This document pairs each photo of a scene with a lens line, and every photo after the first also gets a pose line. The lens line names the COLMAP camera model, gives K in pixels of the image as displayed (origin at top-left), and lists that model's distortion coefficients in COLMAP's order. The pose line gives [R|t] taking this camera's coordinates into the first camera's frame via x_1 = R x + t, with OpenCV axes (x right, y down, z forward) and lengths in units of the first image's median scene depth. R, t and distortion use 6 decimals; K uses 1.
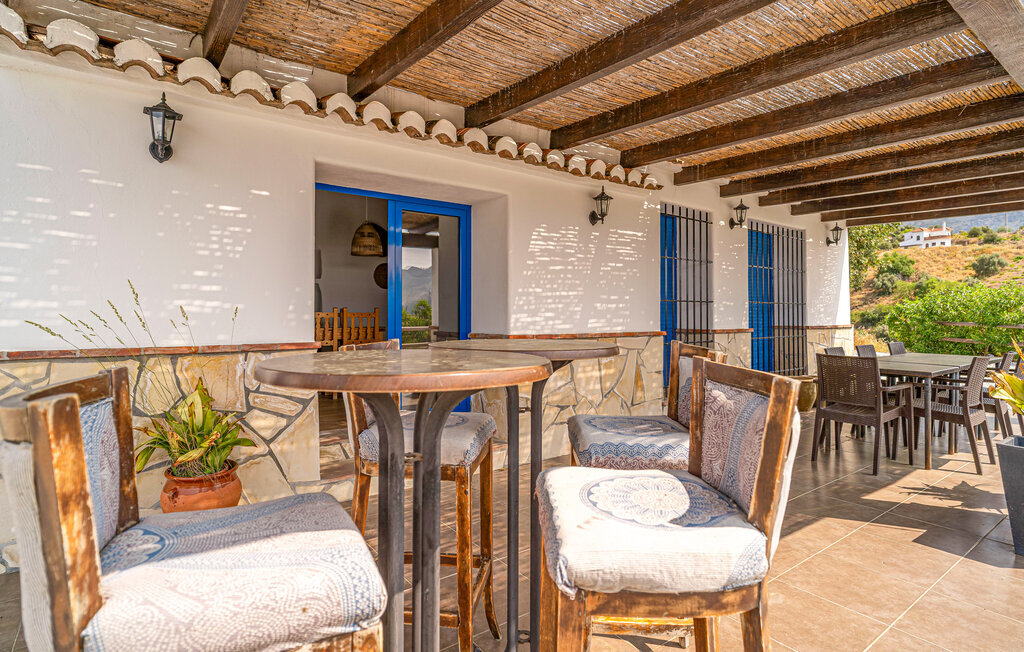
lens RADIAL K [[526.2, 0, 509.4], [0, 526.2, 322.1], [0, 0, 1]] dist [-0.001532, -0.000253]
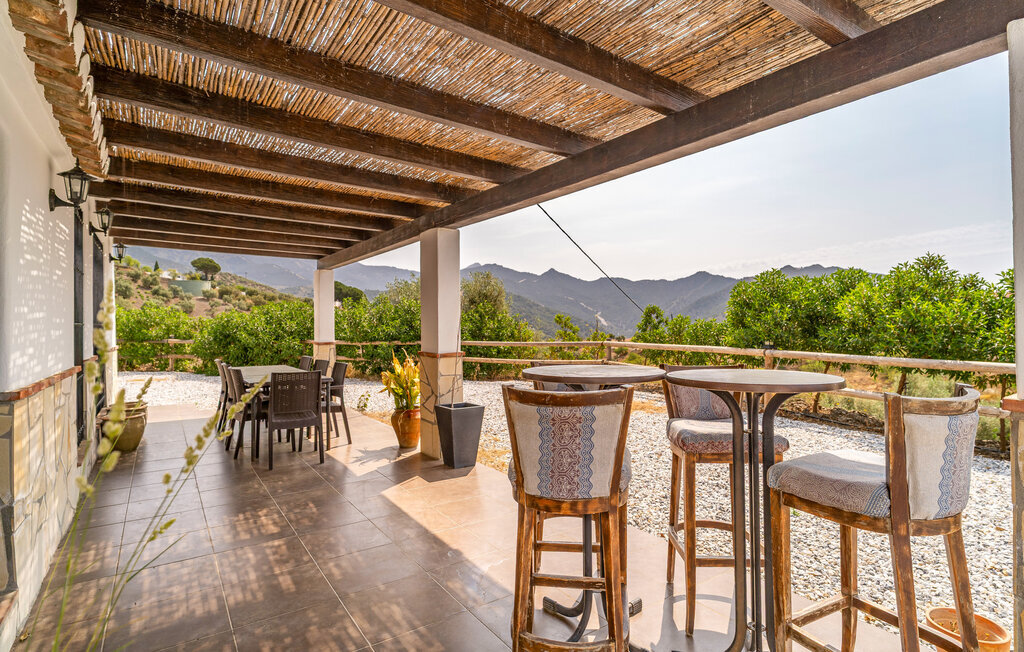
lens RADIAL K [[526.2, 0, 509.1], [0, 526.2, 323.1], [0, 0, 1]] dist [-0.001532, -0.000253]
pose [[0.057539, 0.005961, 0.998325, -0.518007], [0.019894, 0.999777, -0.007116, -0.026810], [-0.998145, 0.020270, 0.057408, 0.438292]]
